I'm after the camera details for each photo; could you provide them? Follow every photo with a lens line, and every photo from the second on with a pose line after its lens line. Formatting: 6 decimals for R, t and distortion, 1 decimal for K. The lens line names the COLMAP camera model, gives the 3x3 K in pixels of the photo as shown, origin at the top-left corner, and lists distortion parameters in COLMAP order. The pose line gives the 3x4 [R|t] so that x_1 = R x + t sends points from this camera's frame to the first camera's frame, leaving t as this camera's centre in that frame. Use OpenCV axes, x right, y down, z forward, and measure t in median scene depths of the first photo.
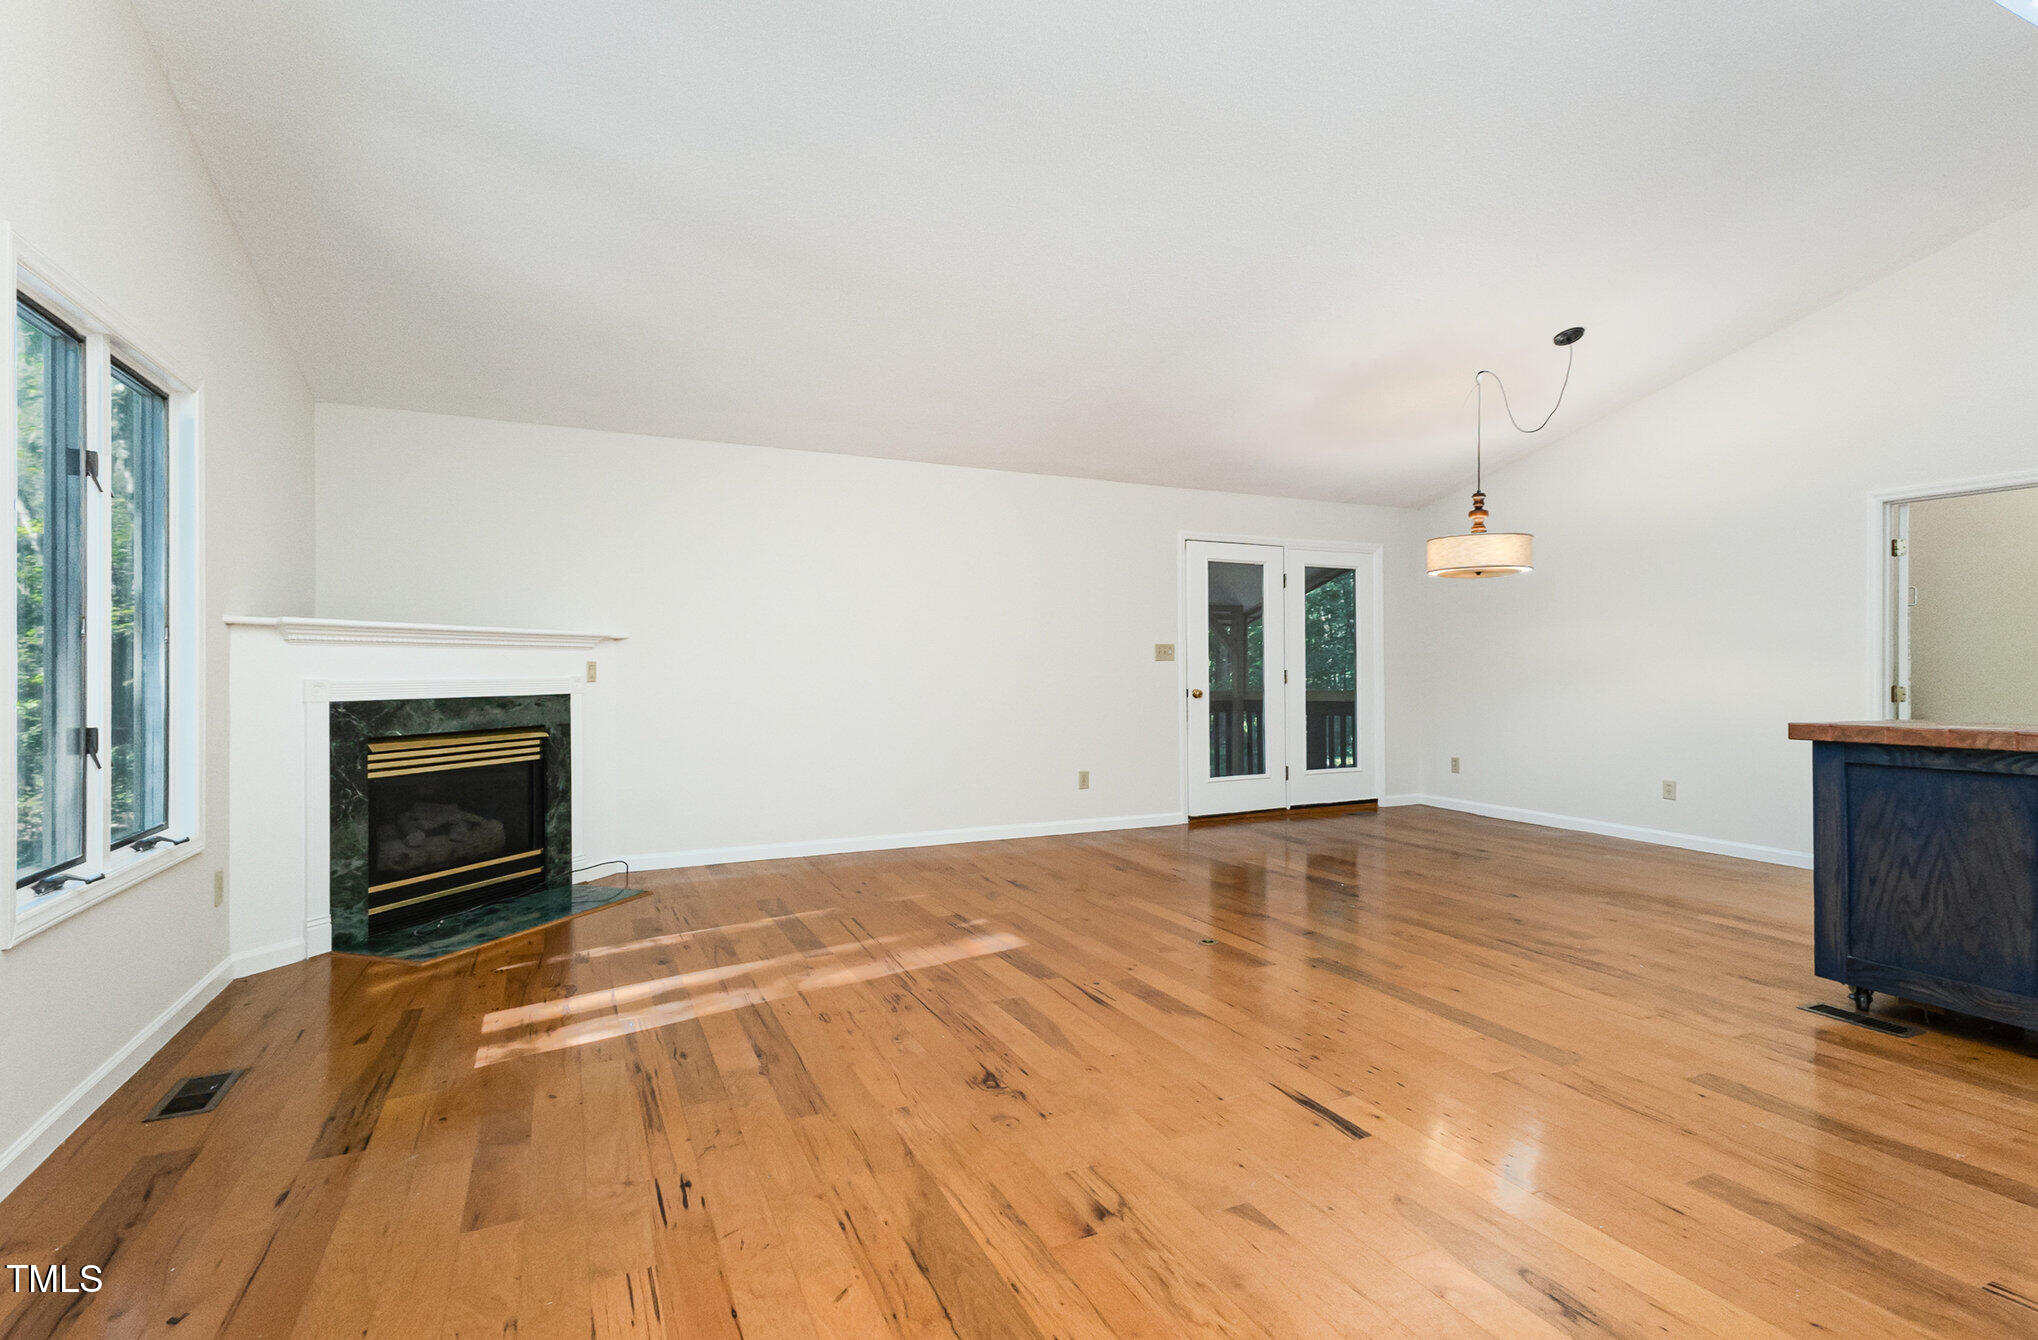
lens RADIAL K [[953.9, 0, 1026.1], [0, 953.9, 658.1], [0, 0, 1]] dist [0.031979, -0.012858]
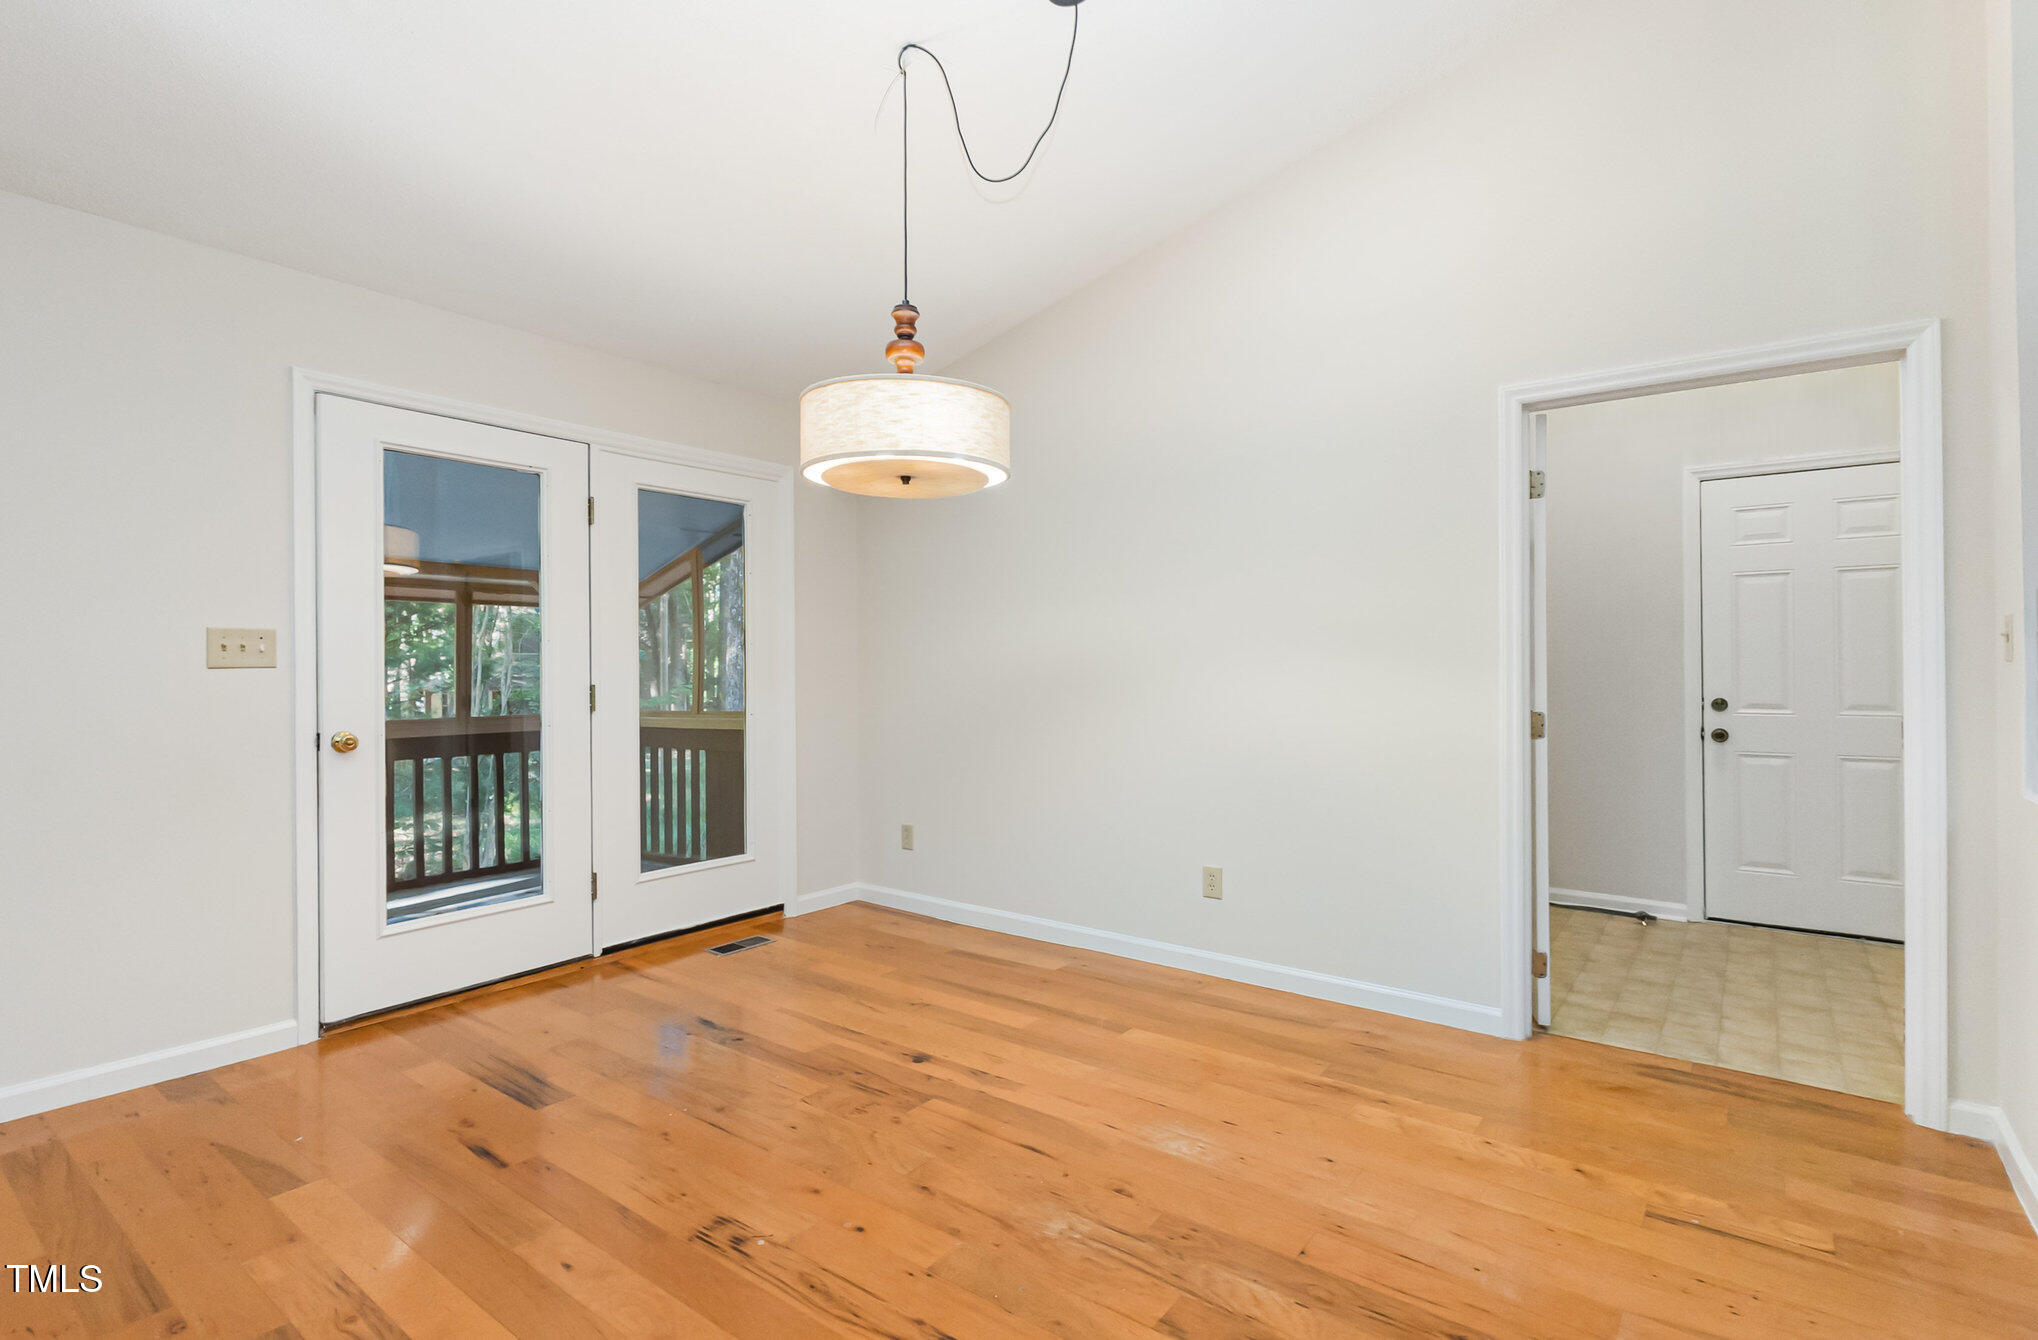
lens RADIAL K [[1140.5, 0, 1038.7], [0, 1140.5, 673.0], [0, 0, 1]] dist [0.001275, -0.000257]
pose [[0.880474, -0.002667, 0.474087, 0.203138], [-0.002860, 0.999936, 0.010938, -0.001456], [-0.474085, -0.010986, 0.880410, 0.369951]]
